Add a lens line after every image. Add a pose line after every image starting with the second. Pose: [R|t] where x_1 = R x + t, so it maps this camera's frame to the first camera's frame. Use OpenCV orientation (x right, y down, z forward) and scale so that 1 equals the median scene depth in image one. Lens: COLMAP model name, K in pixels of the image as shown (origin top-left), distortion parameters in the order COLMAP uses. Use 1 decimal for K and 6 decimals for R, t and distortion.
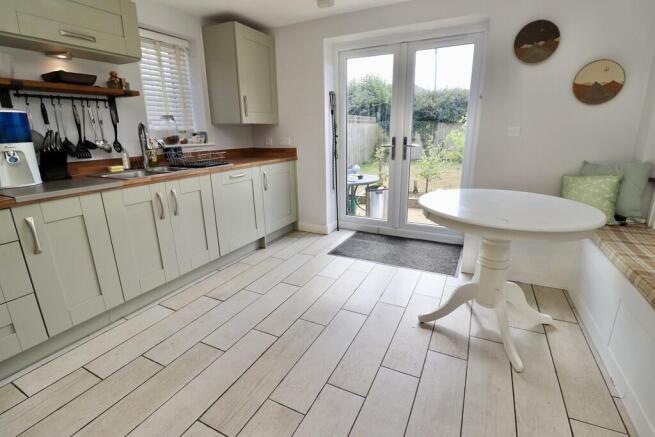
lens RADIAL K [[301.6, 0, 332.5], [0, 301.6, 216.9], [0, 0, 1]] dist [-0.018921, -0.006525]
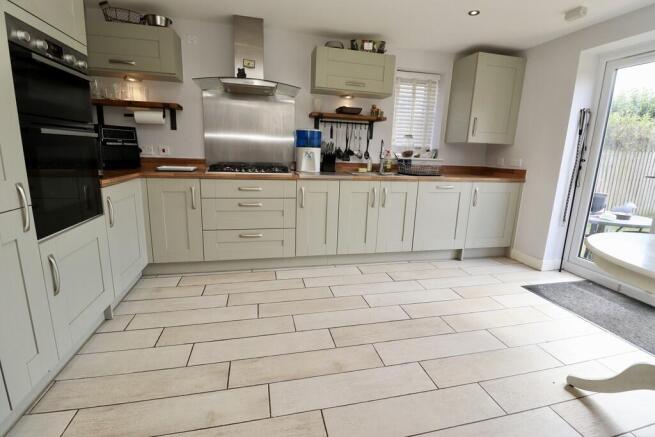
lens RADIAL K [[301.6, 0, 328.9], [0, 301.6, 217.7], [0, 0, 1]] dist [-0.018921, -0.006525]
pose [[0.626188, 0.198530, -0.753973, 0.278756], [-0.251071, 0.966872, 0.046070, 0.031362], [0.738141, 0.160453, 0.655288, -0.044563]]
